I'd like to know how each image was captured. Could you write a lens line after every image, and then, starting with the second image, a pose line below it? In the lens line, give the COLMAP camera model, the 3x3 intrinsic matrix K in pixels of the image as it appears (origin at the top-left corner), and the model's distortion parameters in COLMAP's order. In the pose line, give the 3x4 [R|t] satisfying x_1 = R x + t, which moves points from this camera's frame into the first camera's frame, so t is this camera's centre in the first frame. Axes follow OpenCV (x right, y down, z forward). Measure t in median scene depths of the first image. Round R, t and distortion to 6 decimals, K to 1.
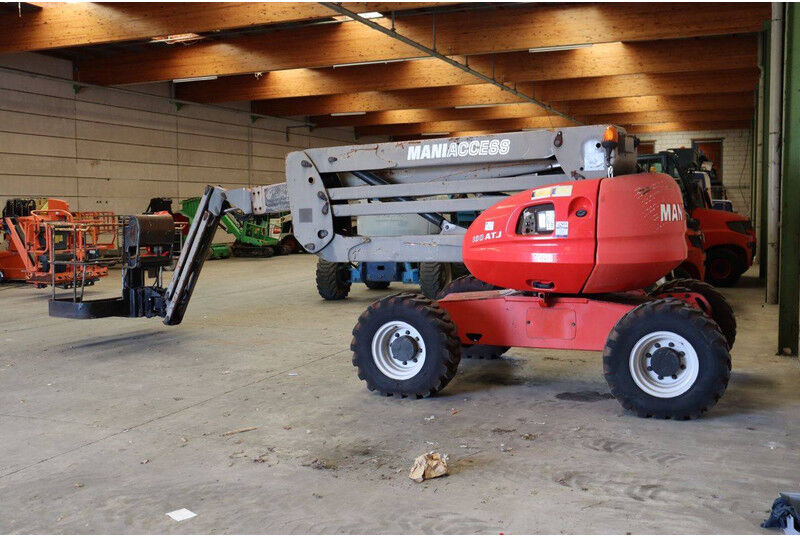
lens RADIAL K [[824.0, 0, 428.8], [0, 824.0, 267.0], [0, 0, 1]] dist [-0.097673, 0.200597]
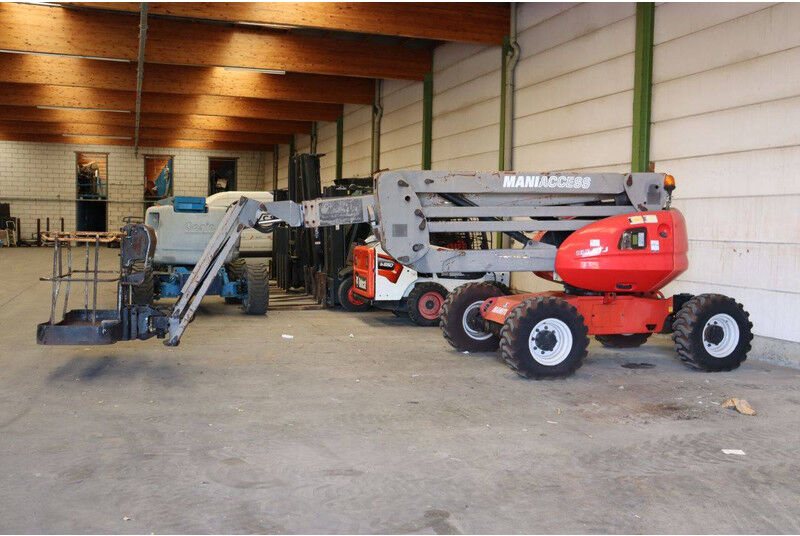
lens RADIAL K [[824.0, 0, 428.8], [0, 824.0, 267.0], [0, 0, 1]] dist [-0.097673, 0.200597]
pose [[0.758804, -0.008585, 0.651262, -0.867012], [0.019315, 0.999770, -0.009325, -0.003596], [-0.651032, 0.019654, 0.758796, 0.152776]]
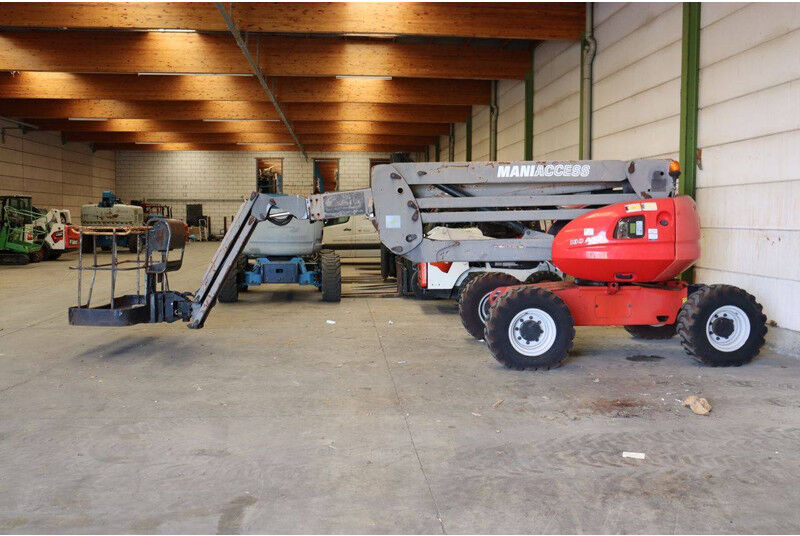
lens RADIAL K [[762.5, 0, 431.5], [0, 762.5, 264.9], [0, 0, 1]] dist [-0.114872, 0.137529]
pose [[0.884739, -0.013961, 0.465878, -0.615422], [0.018312, 0.999821, -0.004815, 0.002871], [-0.465728, 0.012791, 0.884836, 0.053345]]
